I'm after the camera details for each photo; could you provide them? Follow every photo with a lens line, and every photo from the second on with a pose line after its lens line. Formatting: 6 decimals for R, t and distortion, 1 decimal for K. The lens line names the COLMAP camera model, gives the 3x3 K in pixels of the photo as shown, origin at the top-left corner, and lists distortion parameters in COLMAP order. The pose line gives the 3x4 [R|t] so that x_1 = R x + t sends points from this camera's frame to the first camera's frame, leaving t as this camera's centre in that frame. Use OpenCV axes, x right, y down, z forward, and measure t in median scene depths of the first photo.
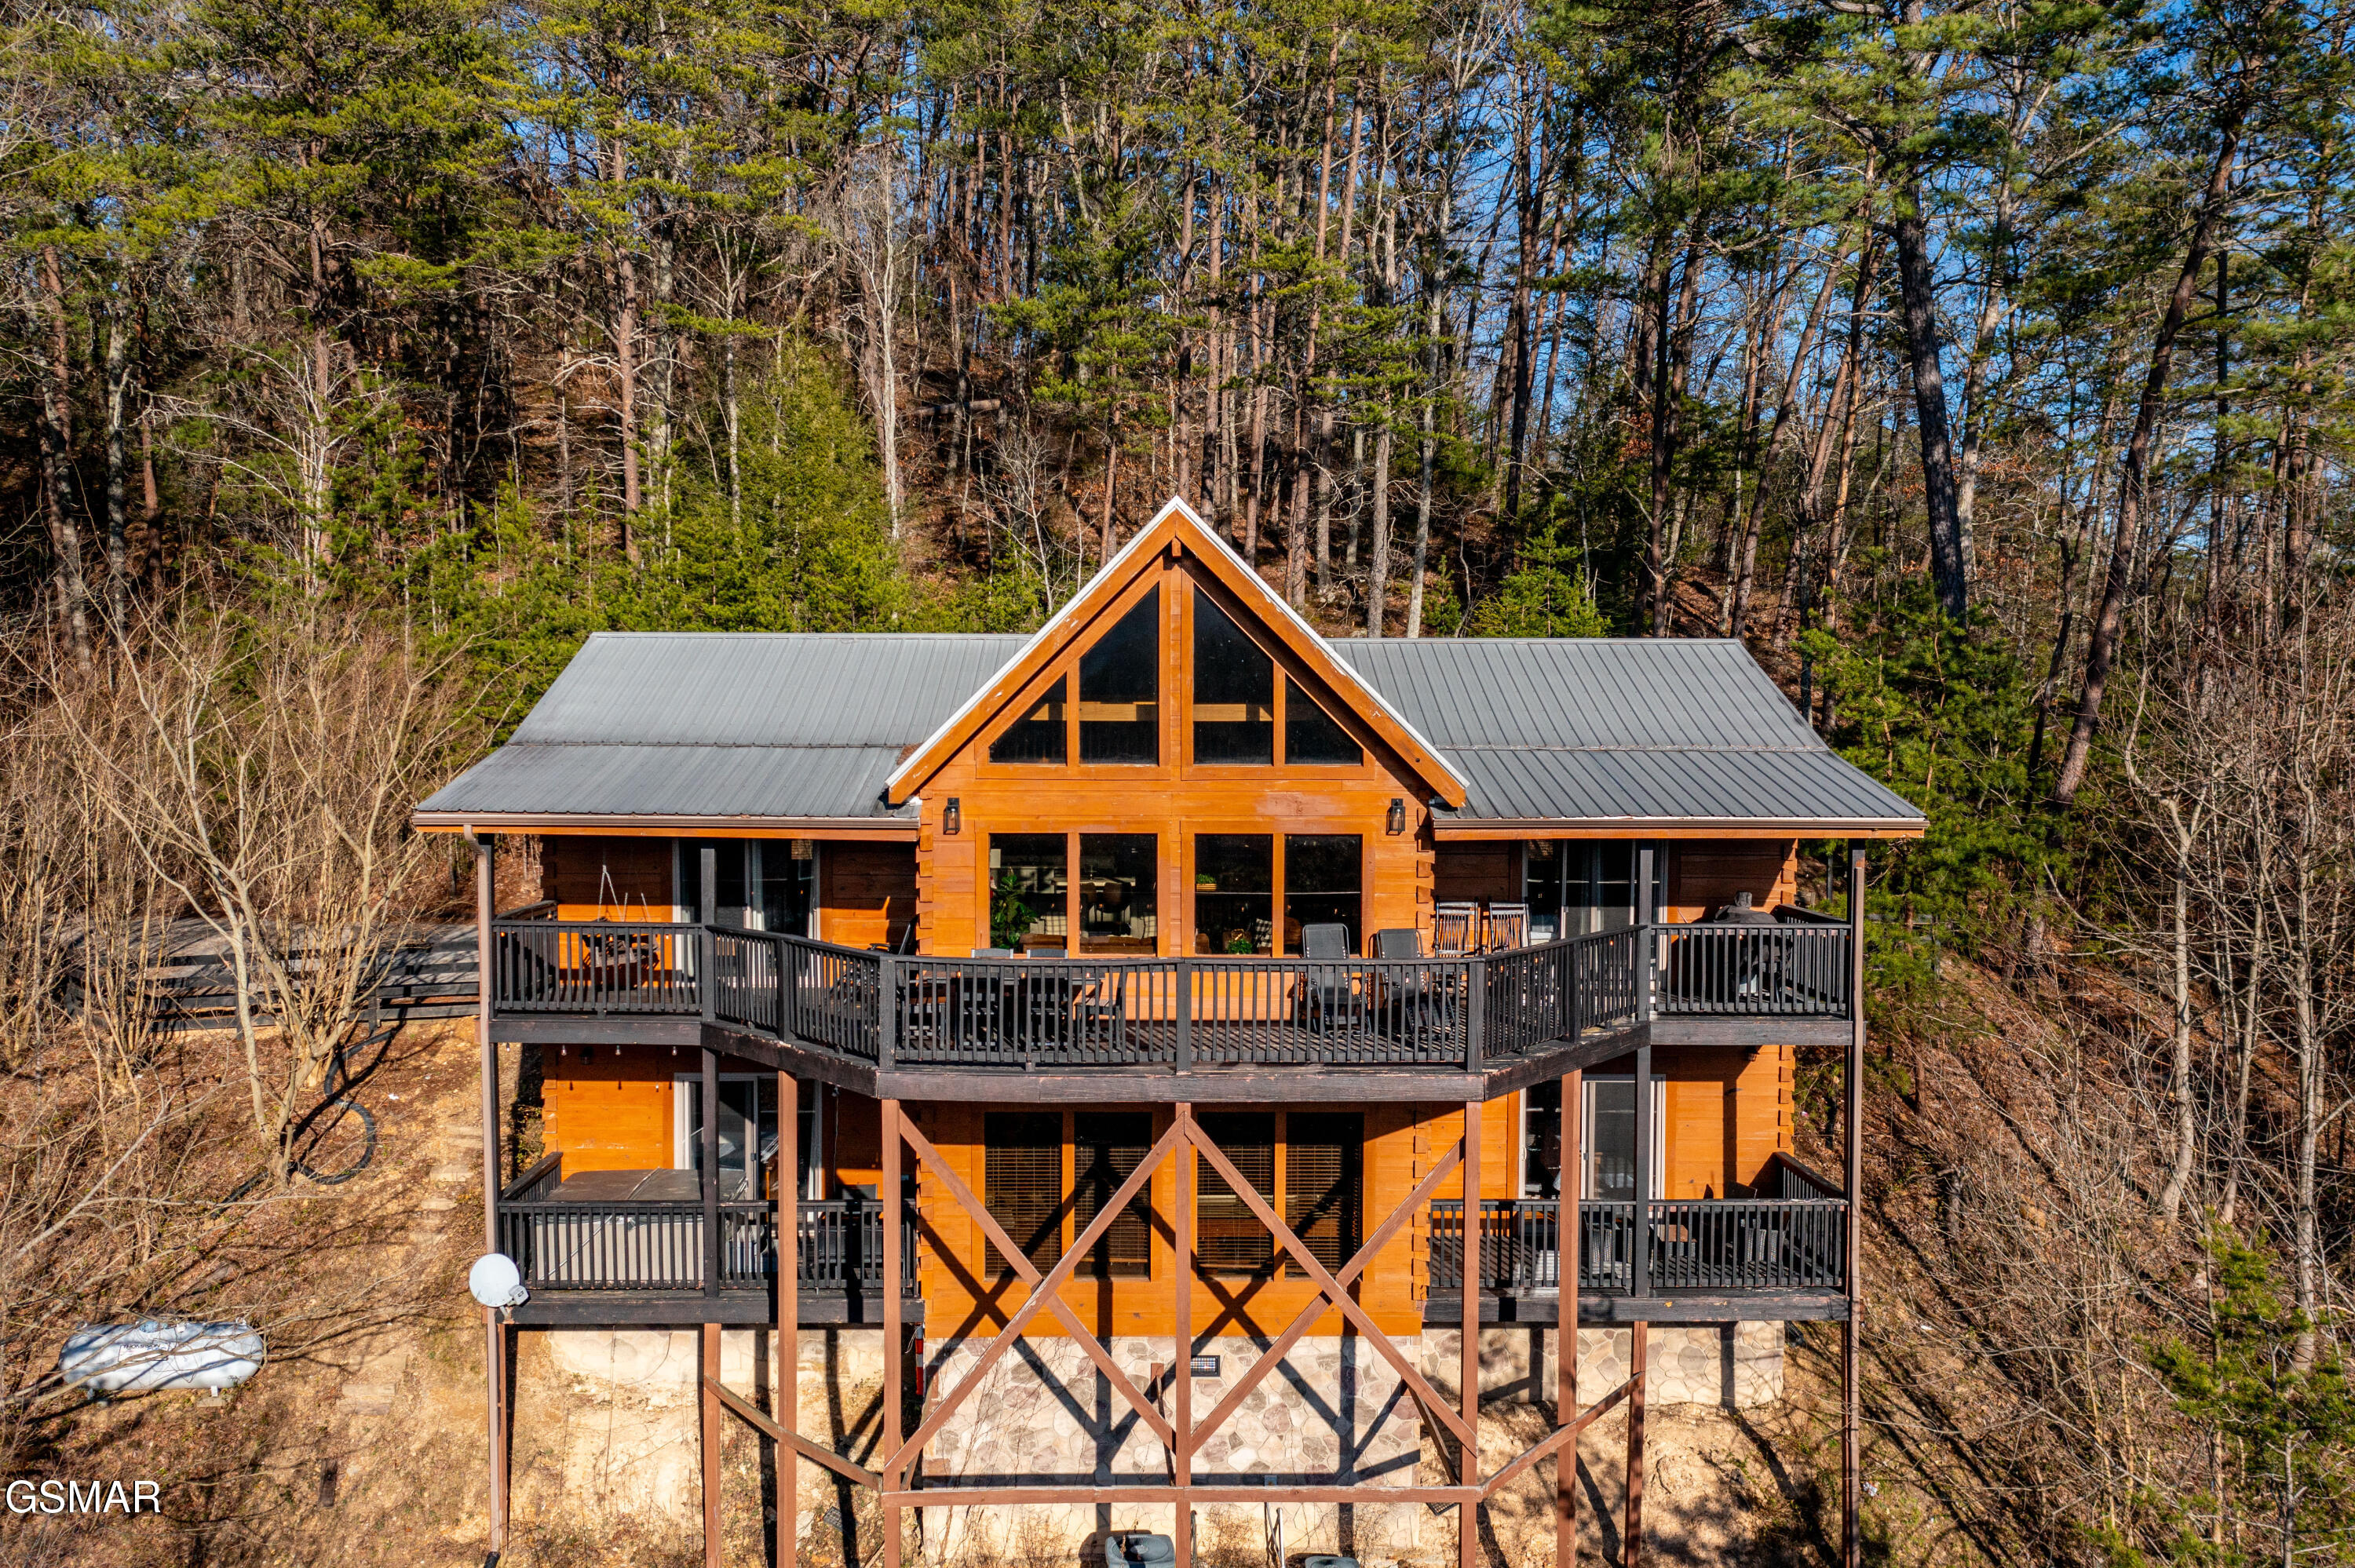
lens RADIAL K [[1888.5, 0, 1170.6], [0, 1888.5, 765.8], [0, 0, 1]] dist [-0.000054, 0.012061]
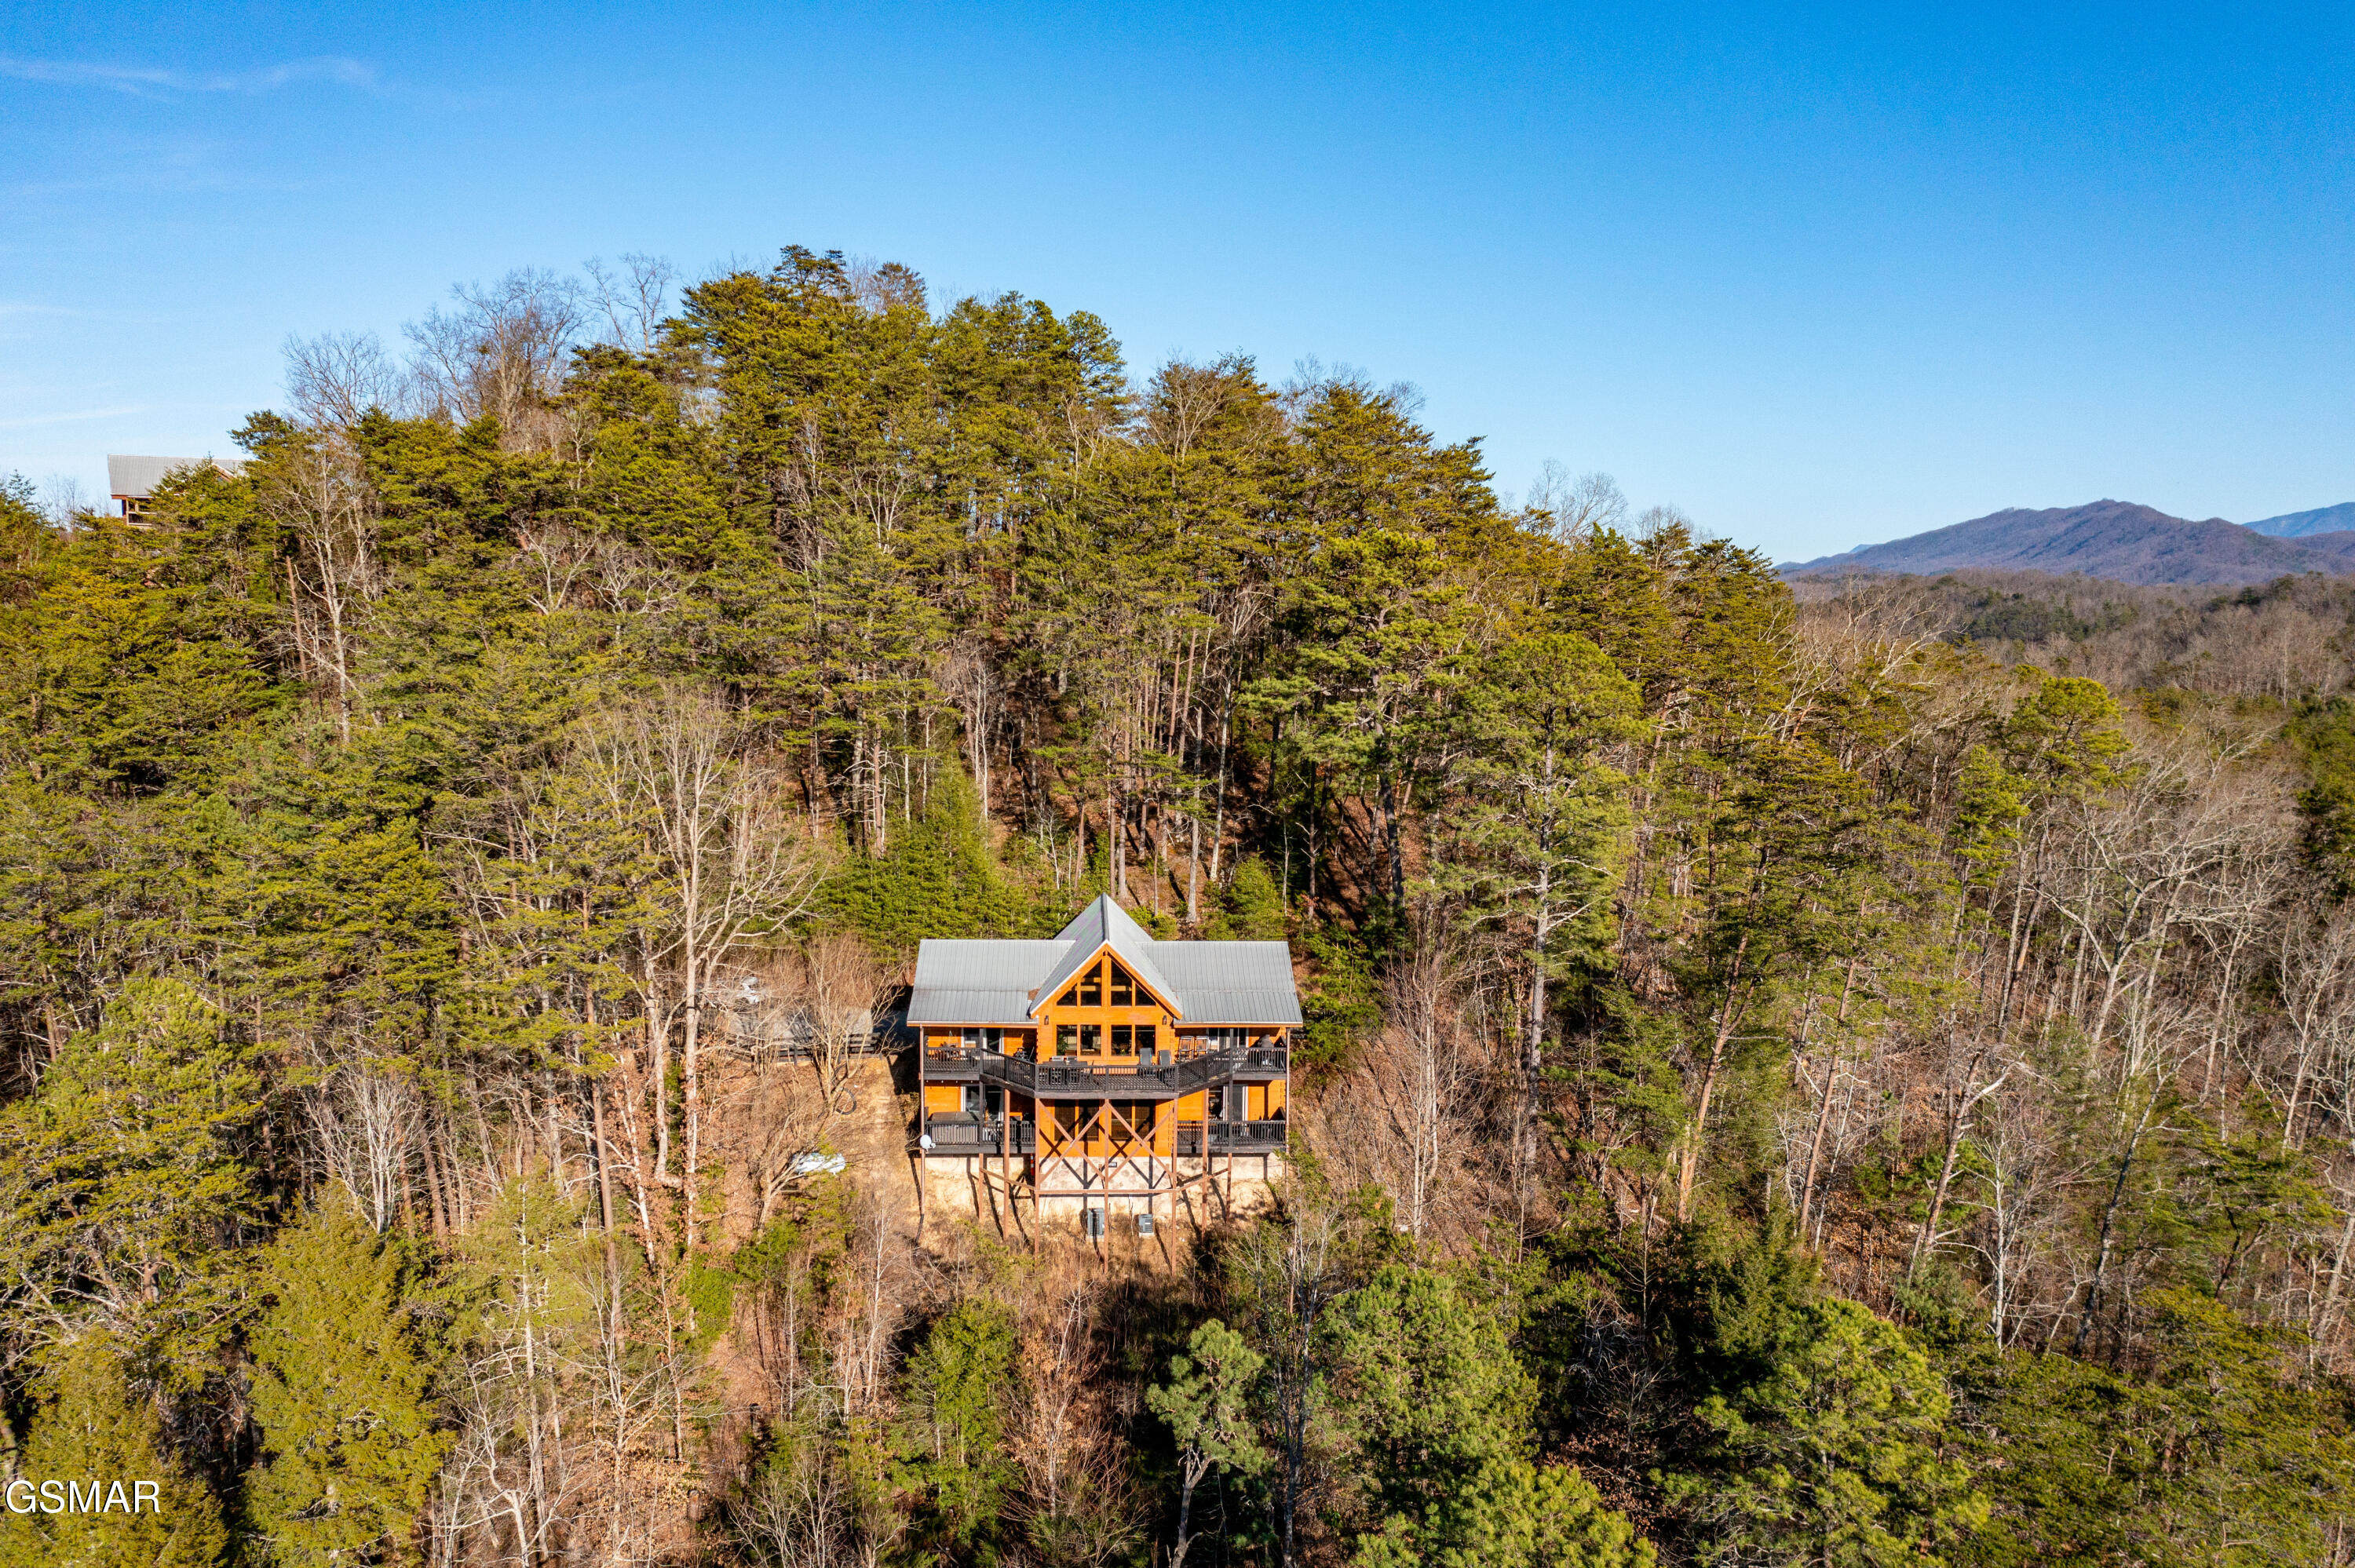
lens RADIAL K [[1888.5, 0, 1160.2], [0, 1888.5, 765.2], [0, 0, 1]] dist [-0.000054, 0.012061]
pose [[0.999654, 0.006696, 0.025441, 0.011183], [-0.007985, 0.998671, 0.050921, -0.647960], [-0.025066, -0.051107, 0.998379, -2.629207]]
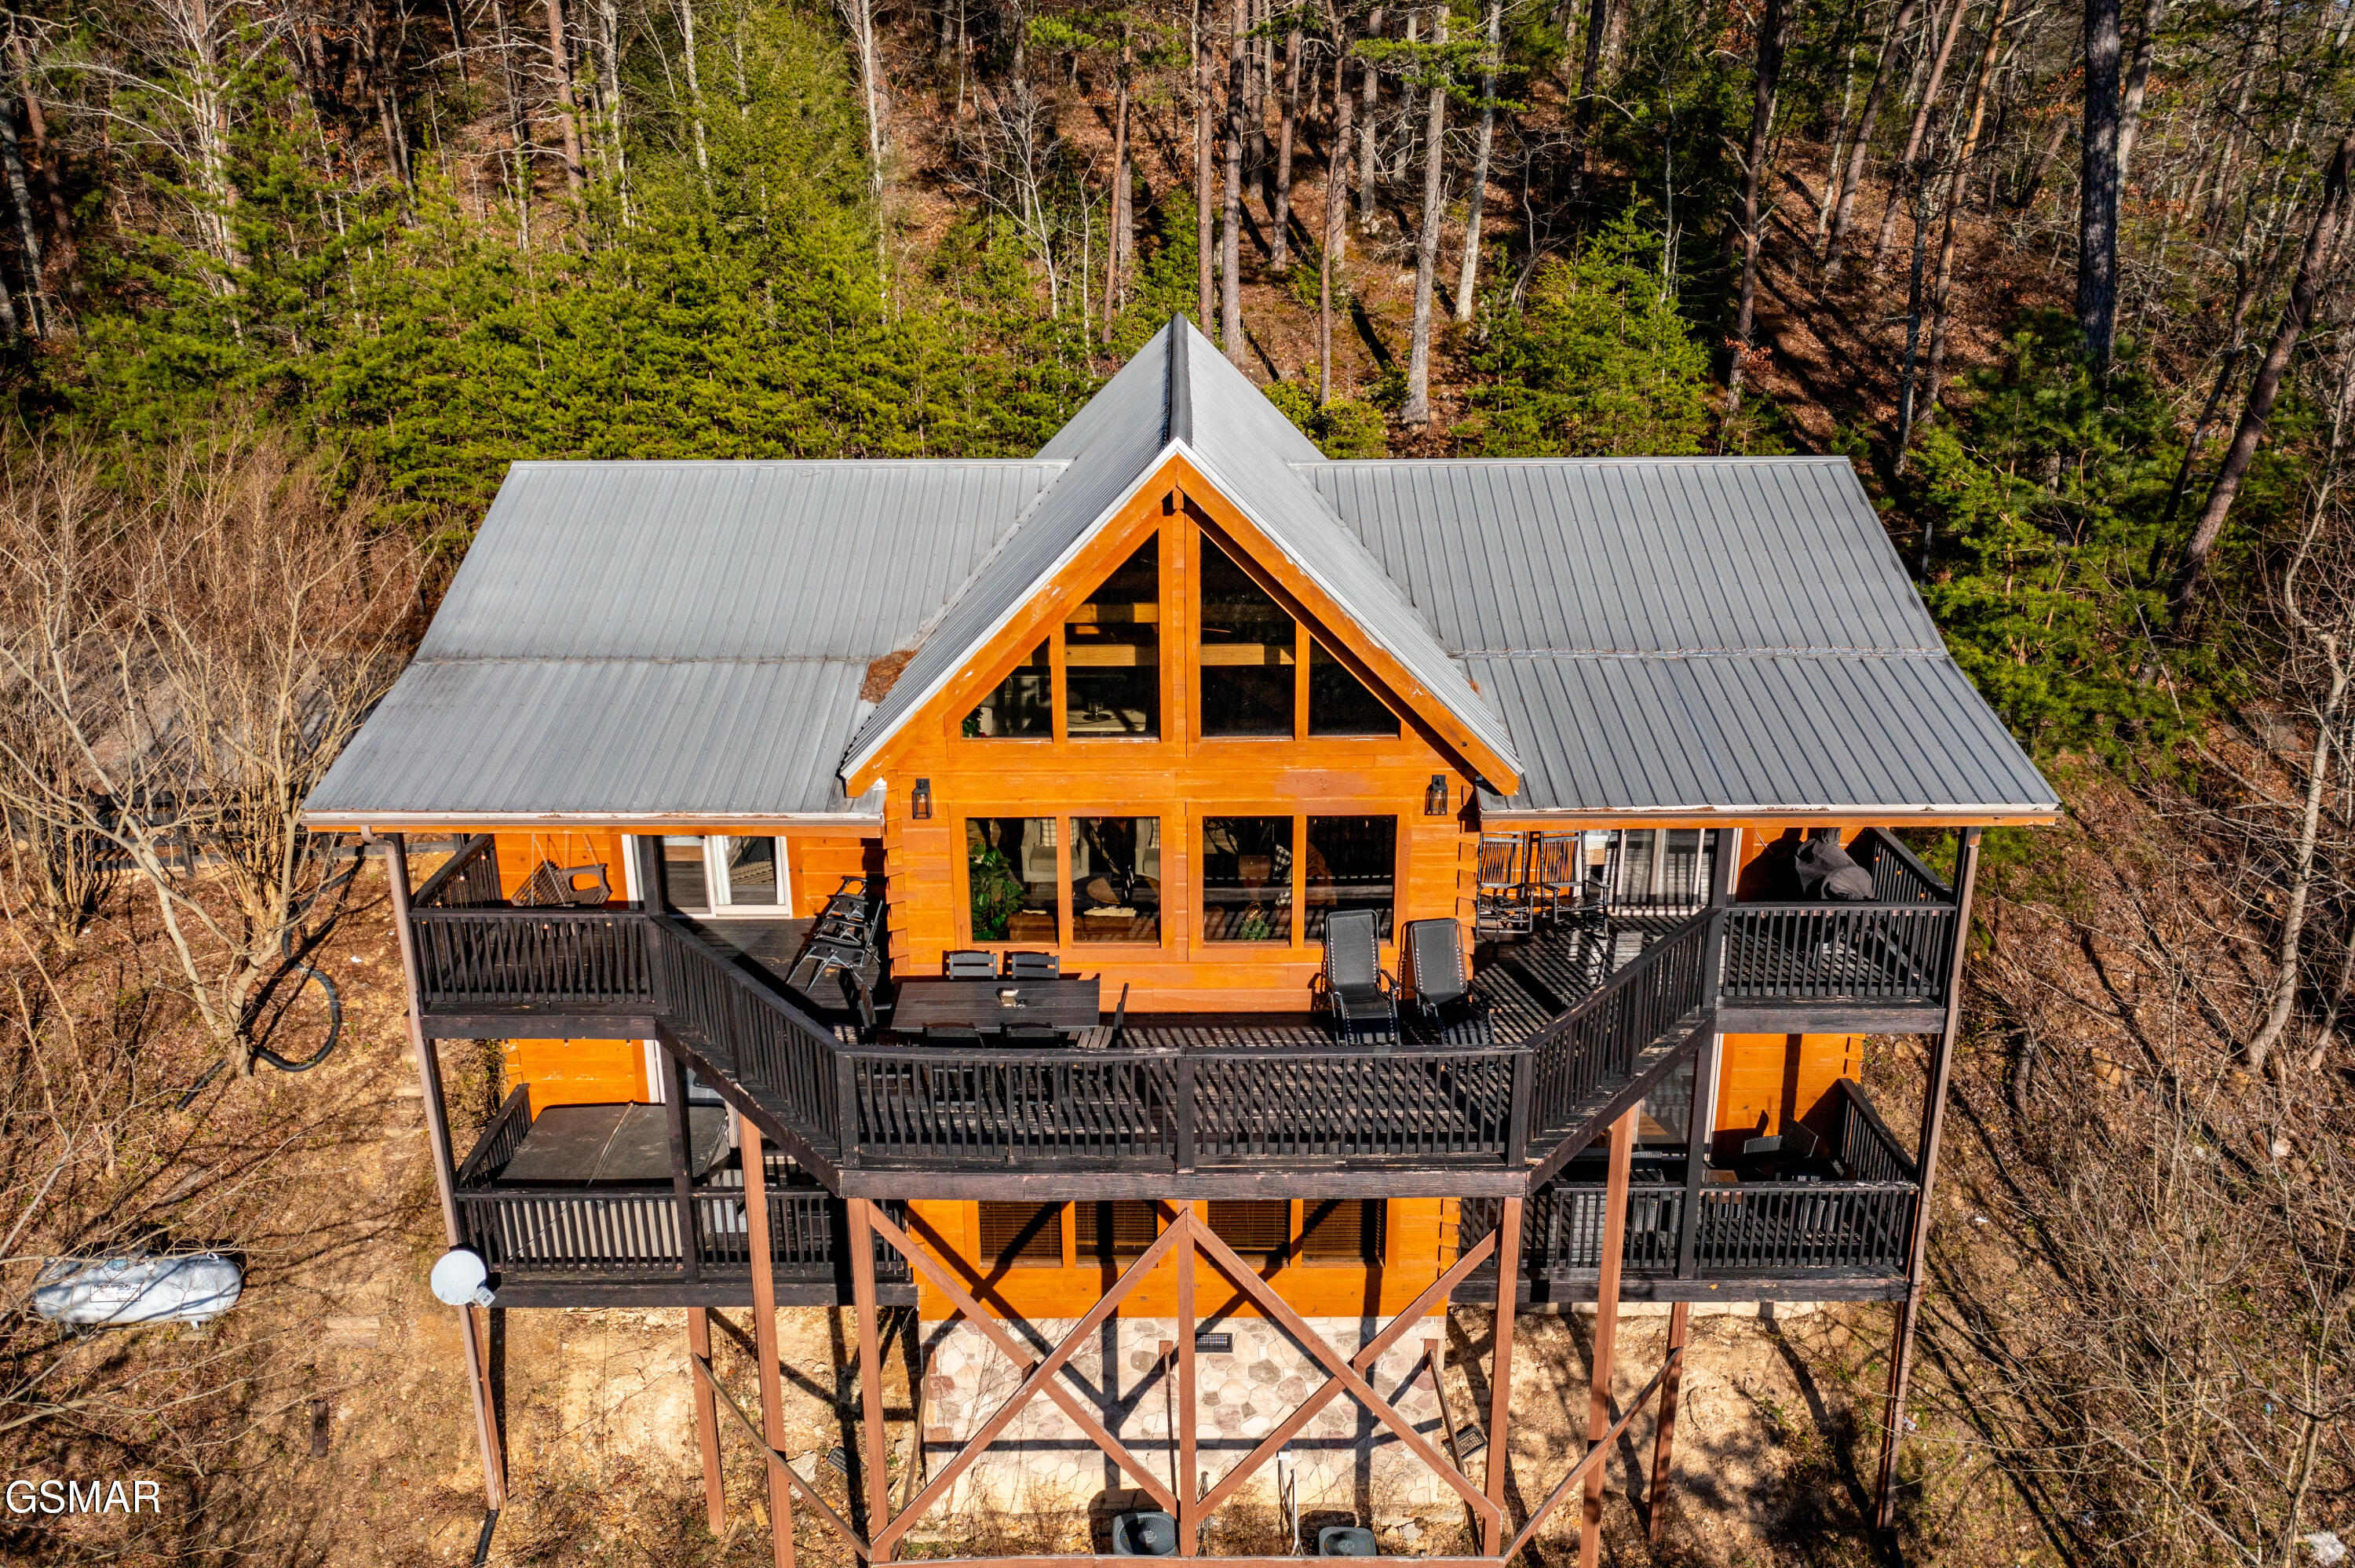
lens RADIAL K [[1888.5, 0, 1169.6], [0, 1888.5, 778.4], [0, 0, 1]] dist [-0.000054, 0.012061]
pose [[0.999759, -0.003031, -0.021754, 0.015850], [0.009169, 0.957604, 0.287943, -0.221232], [0.019959, -0.288073, 0.957400, 0.170708]]
